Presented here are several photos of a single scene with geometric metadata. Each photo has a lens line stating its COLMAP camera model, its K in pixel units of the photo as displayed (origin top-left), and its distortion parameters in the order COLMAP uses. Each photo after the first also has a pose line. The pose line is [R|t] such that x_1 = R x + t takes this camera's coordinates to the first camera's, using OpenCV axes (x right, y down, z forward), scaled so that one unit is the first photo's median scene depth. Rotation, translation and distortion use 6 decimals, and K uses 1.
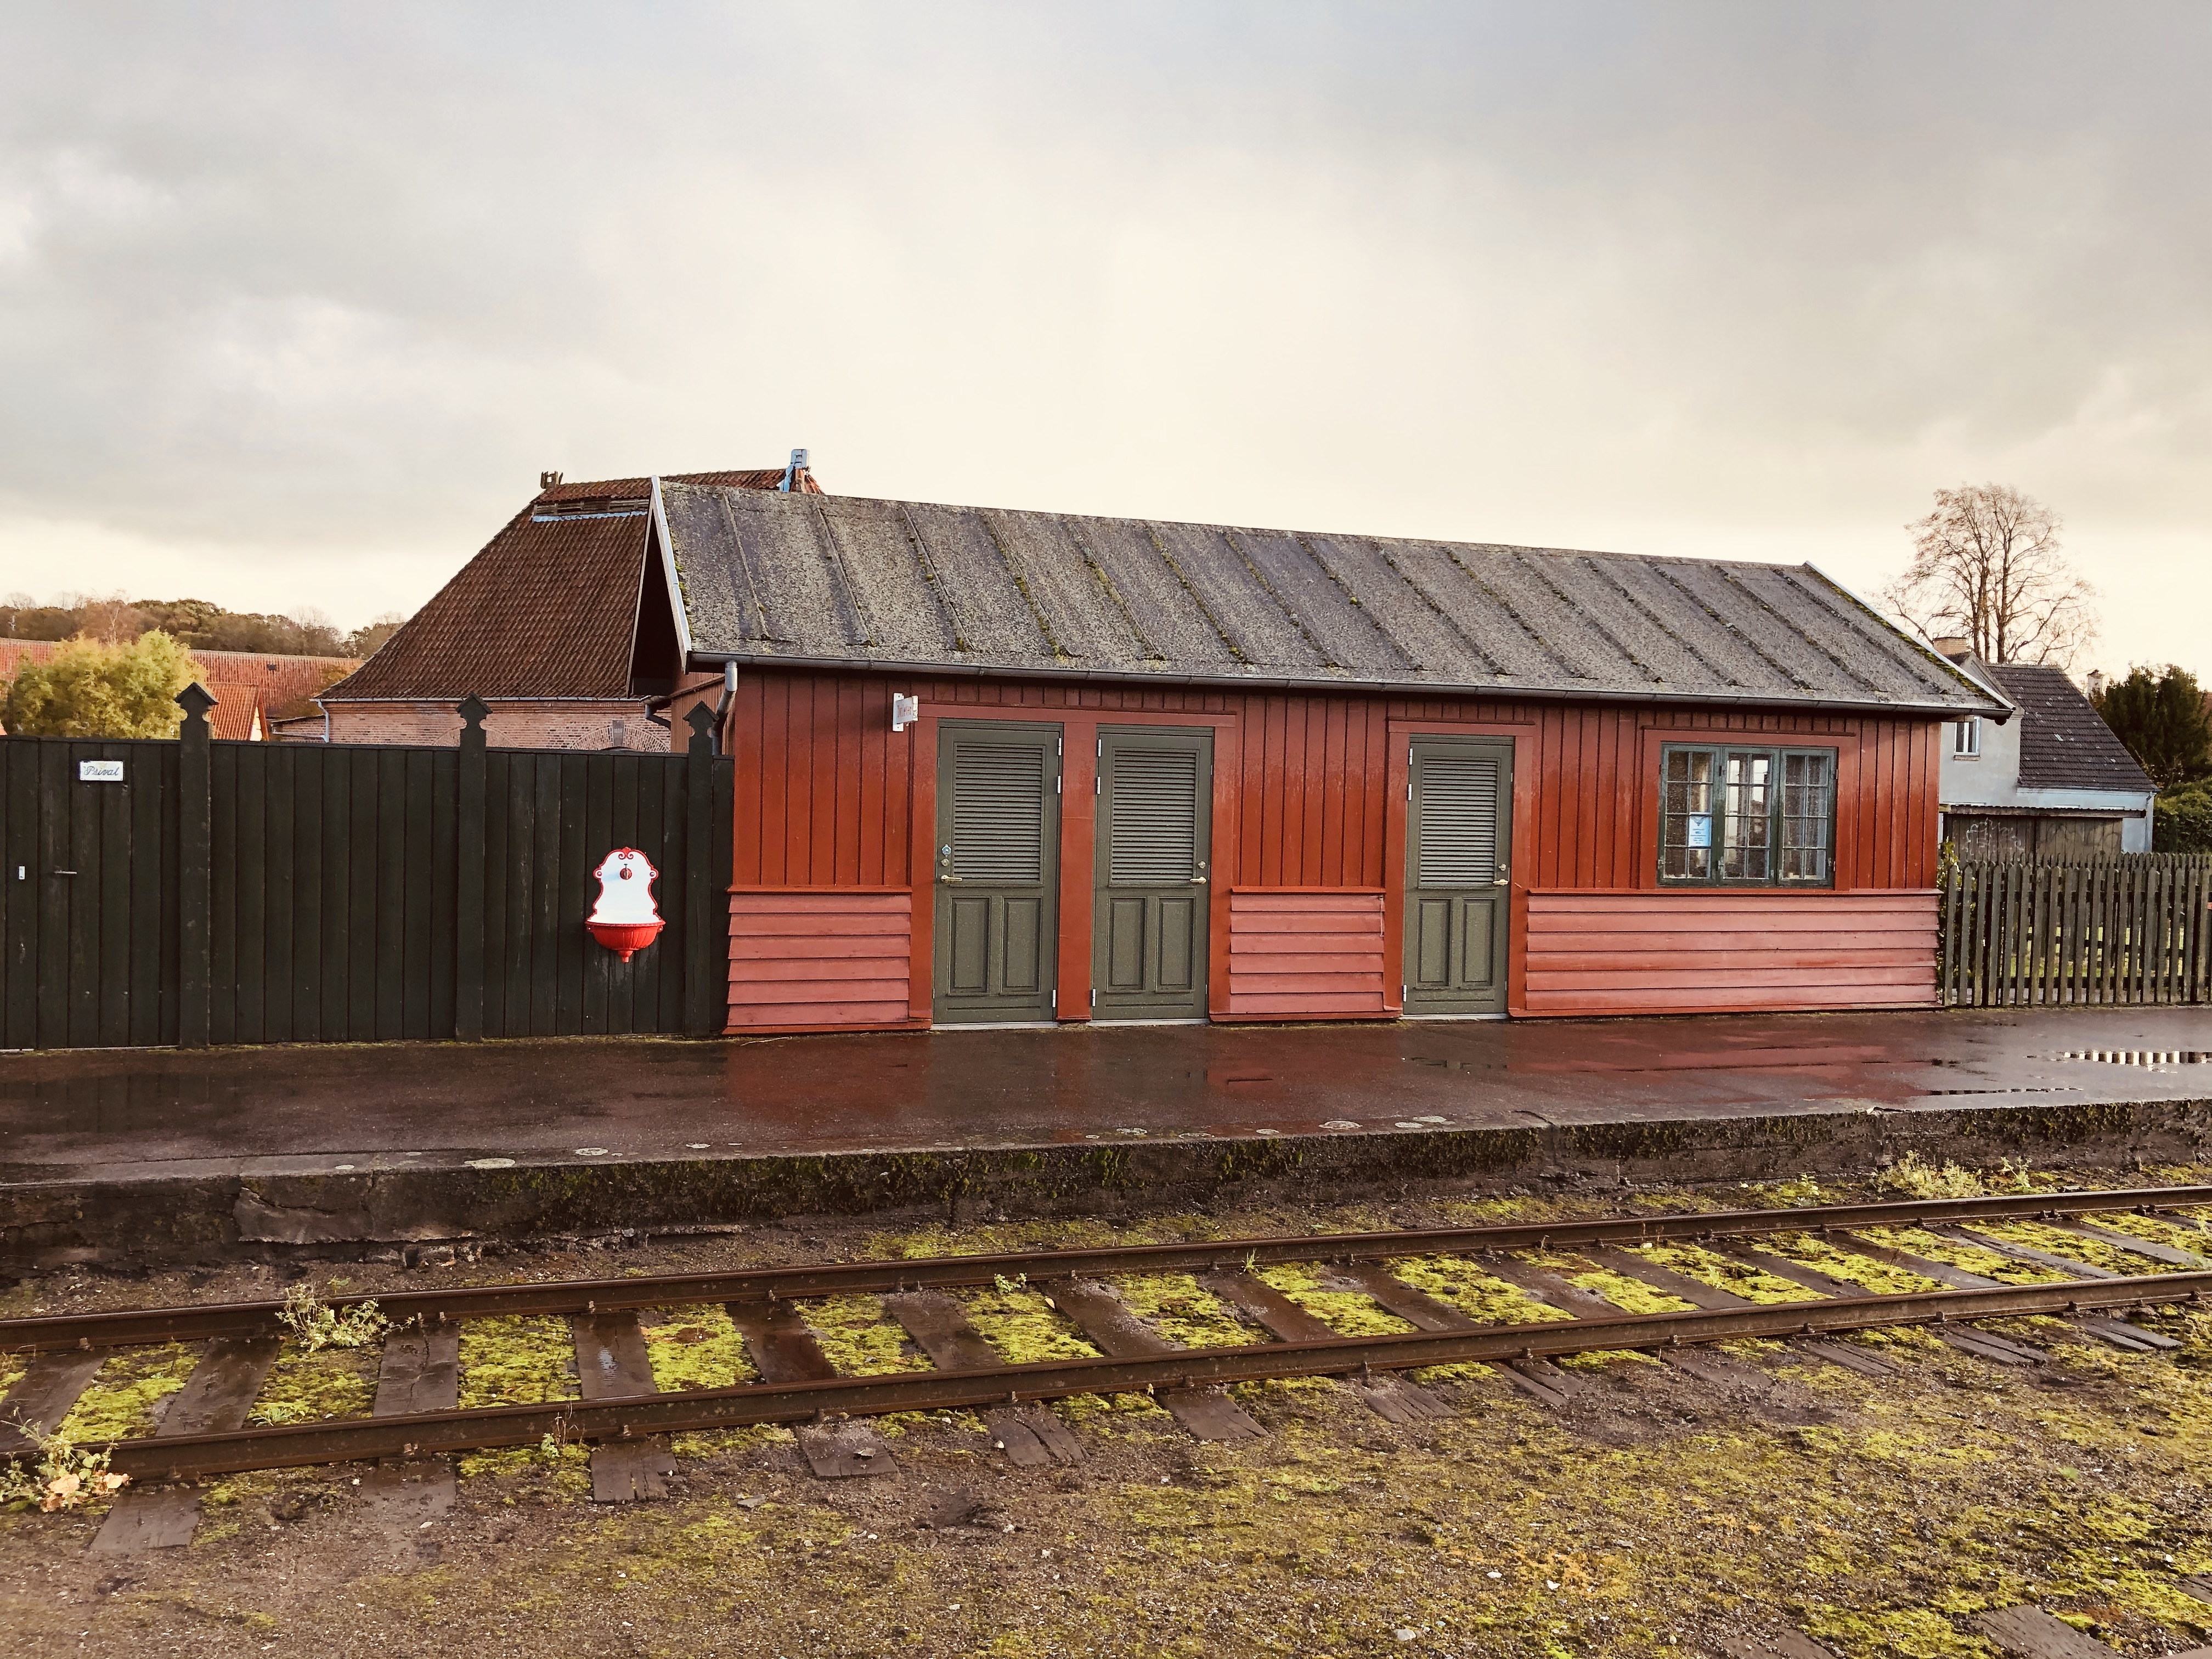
lens RADIAL K [[1819.0, 0, 1115.2], [0, 1819.0, 837.1], [0, 0, 1]] dist [0.057913, -0.056423]
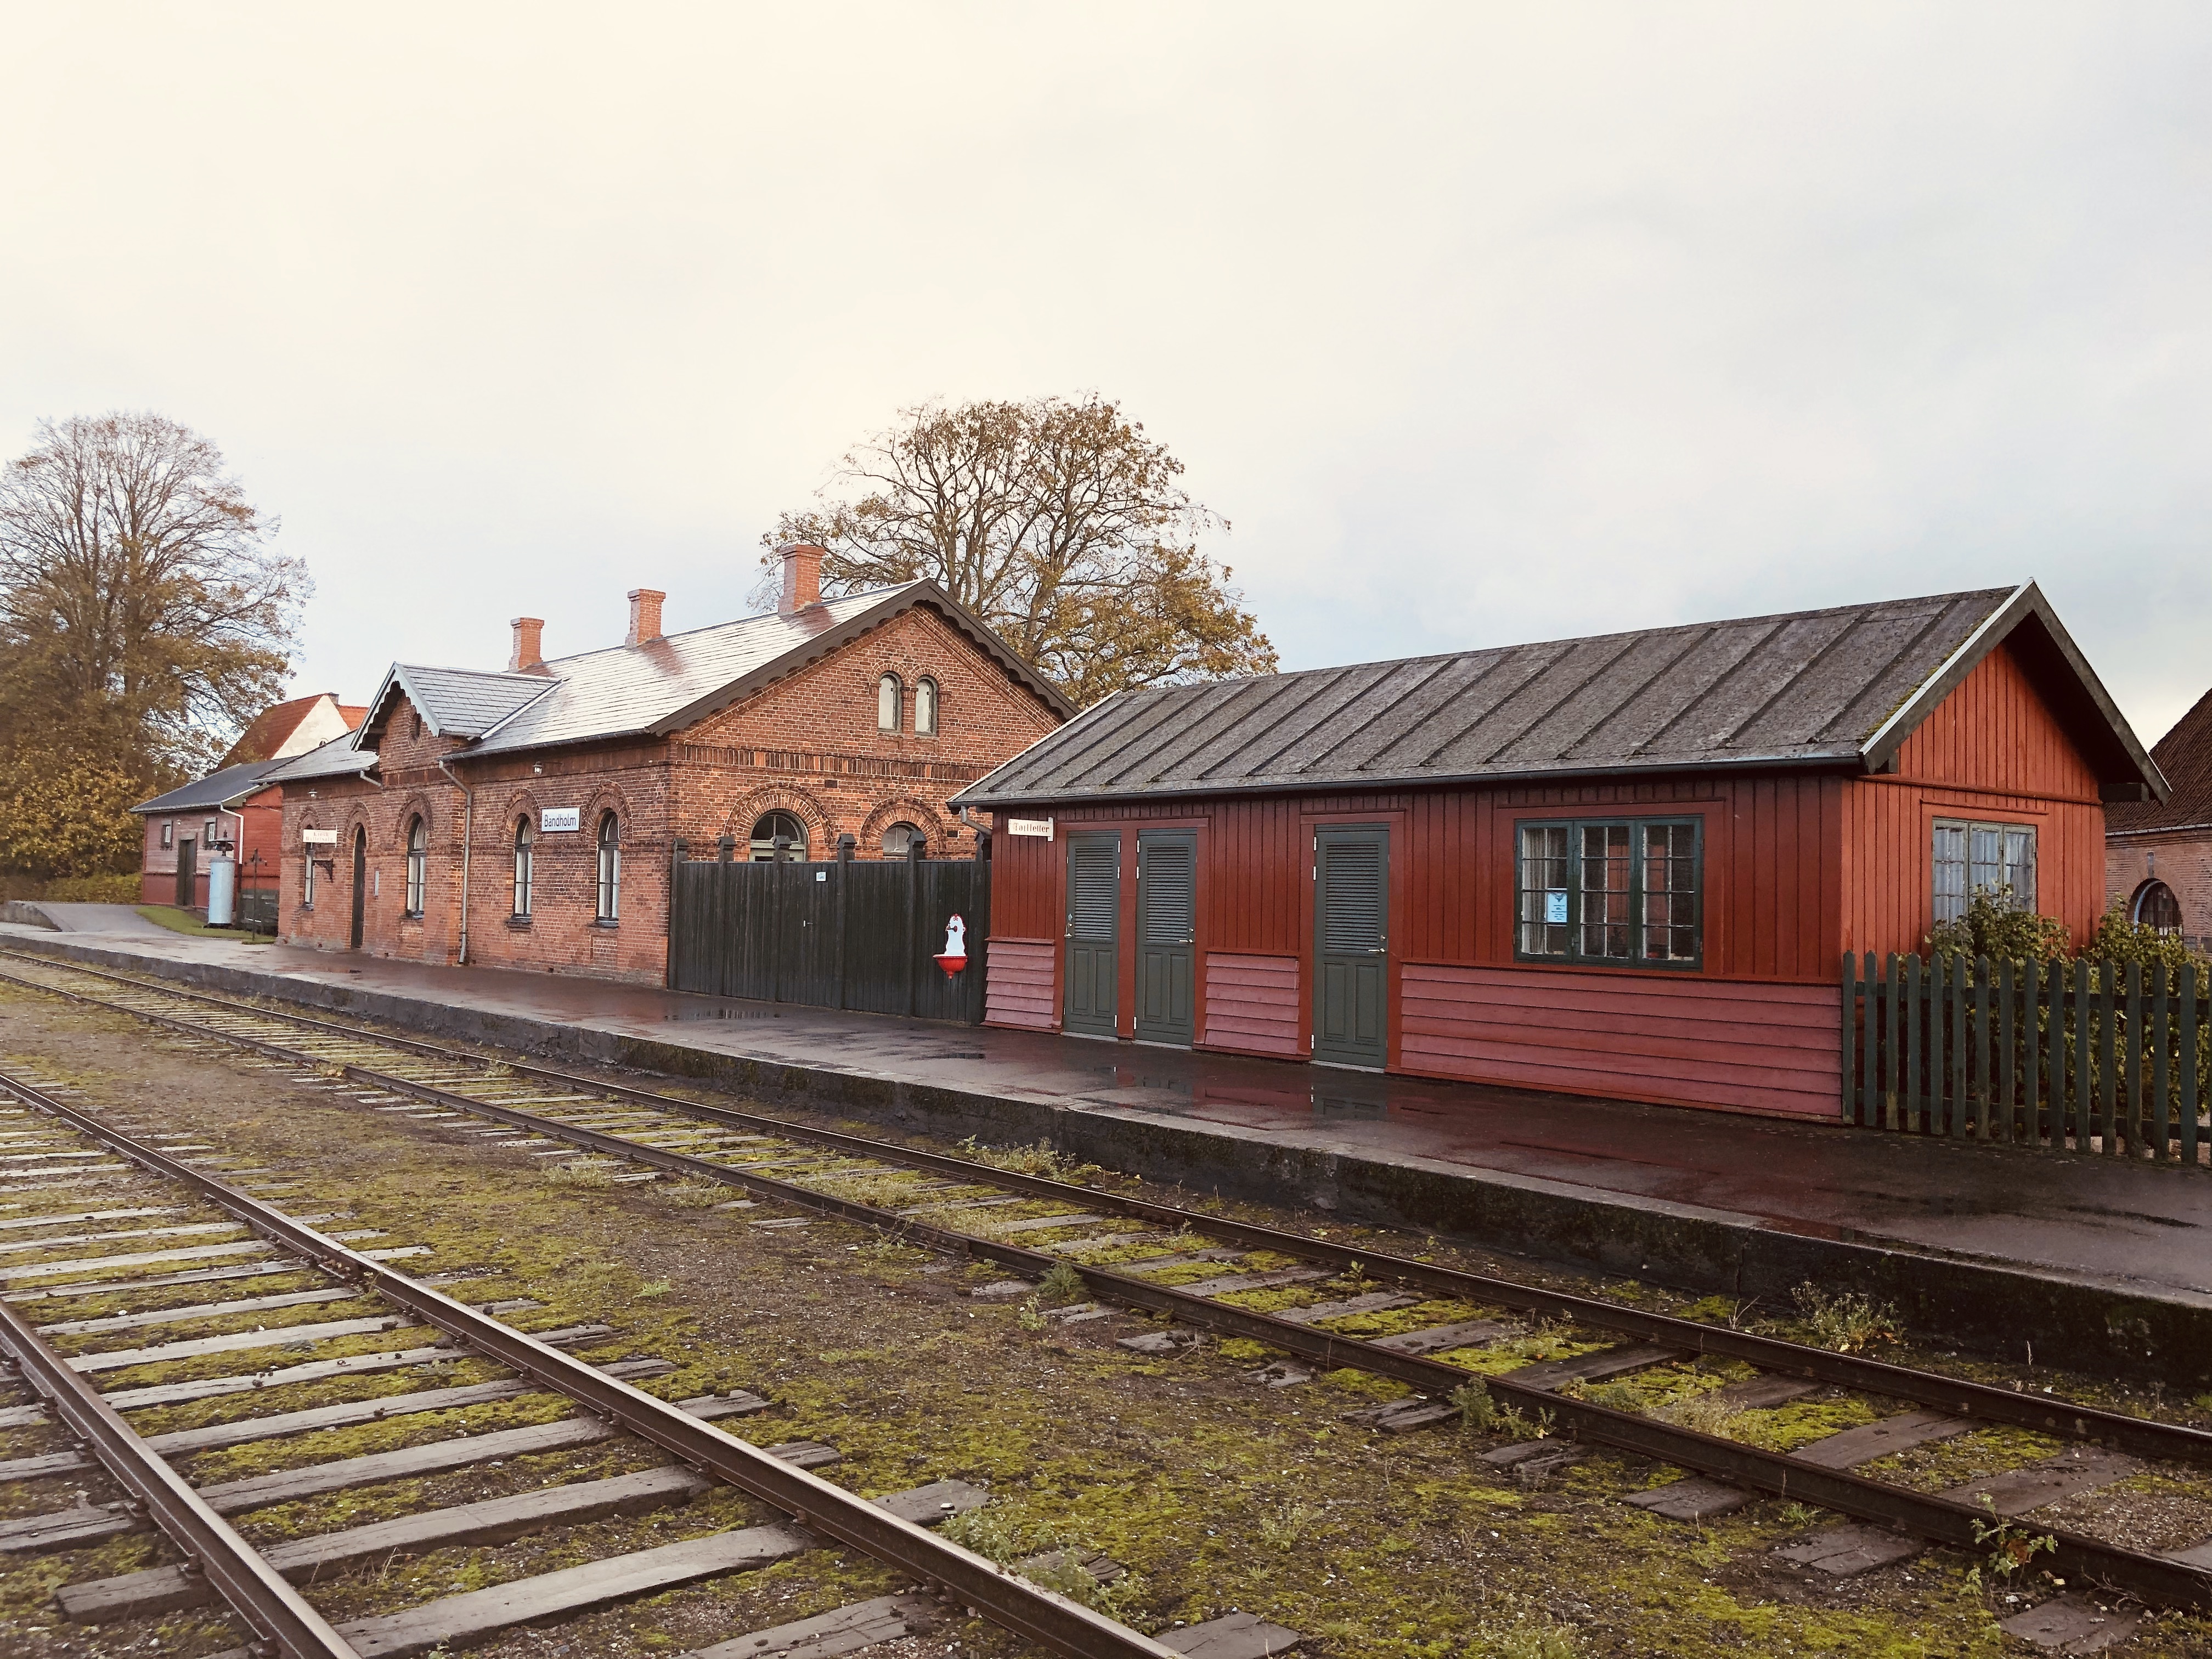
lens RADIAL K [[1819.0, 0, 1112.6], [0, 1819.0, 826.0], [0, 0, 1]] dist [0.057913, -0.056423]
pose [[0.352782, -0.051994, -0.934260, 2.664346], [-0.035853, 0.996971, -0.069023, 0.068588], [0.935019, 0.057846, 0.349849, 0.973587]]
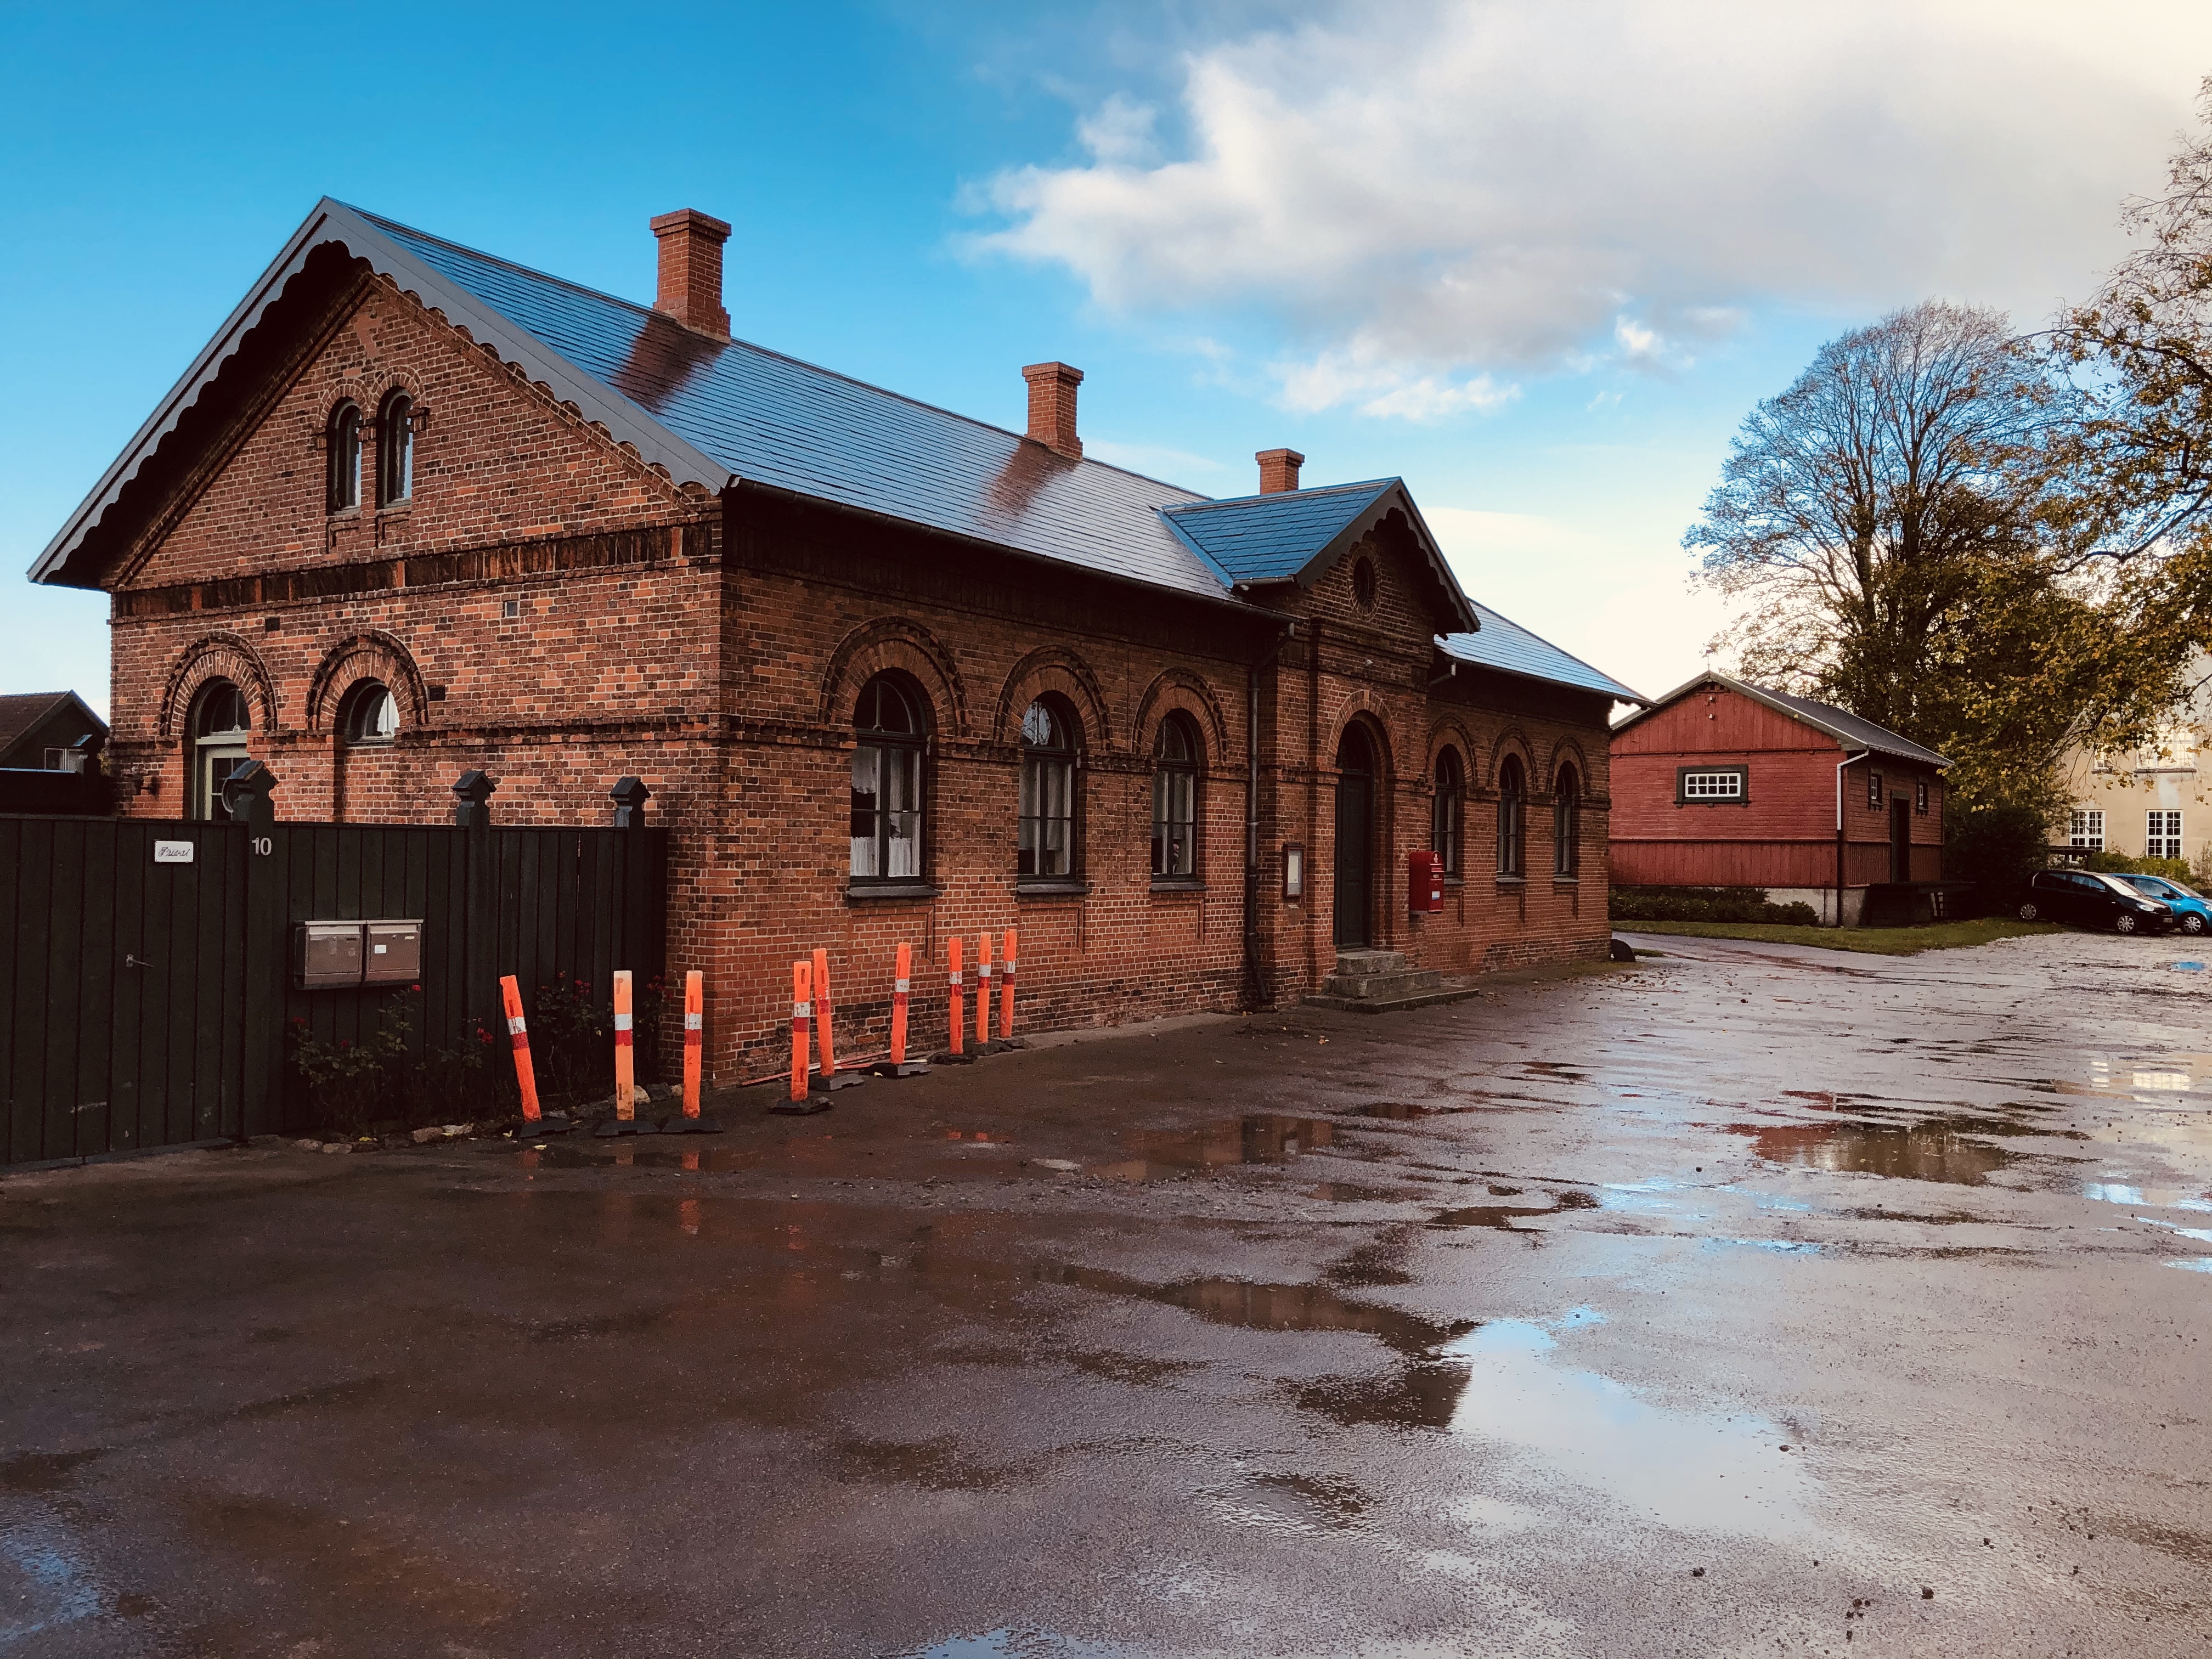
lens RADIAL K [[1819.0, 0, 1113.6], [0, 1819.0, 842.3], [0, 0, 1]] dist [0.057913, -0.056423]
pose [[-0.796906, -0.034989, -0.603089, -1.184418], [-0.045252, 0.998974, 0.001838, -0.073530], [0.602406, 0.028756, -0.797672, 4.676175]]
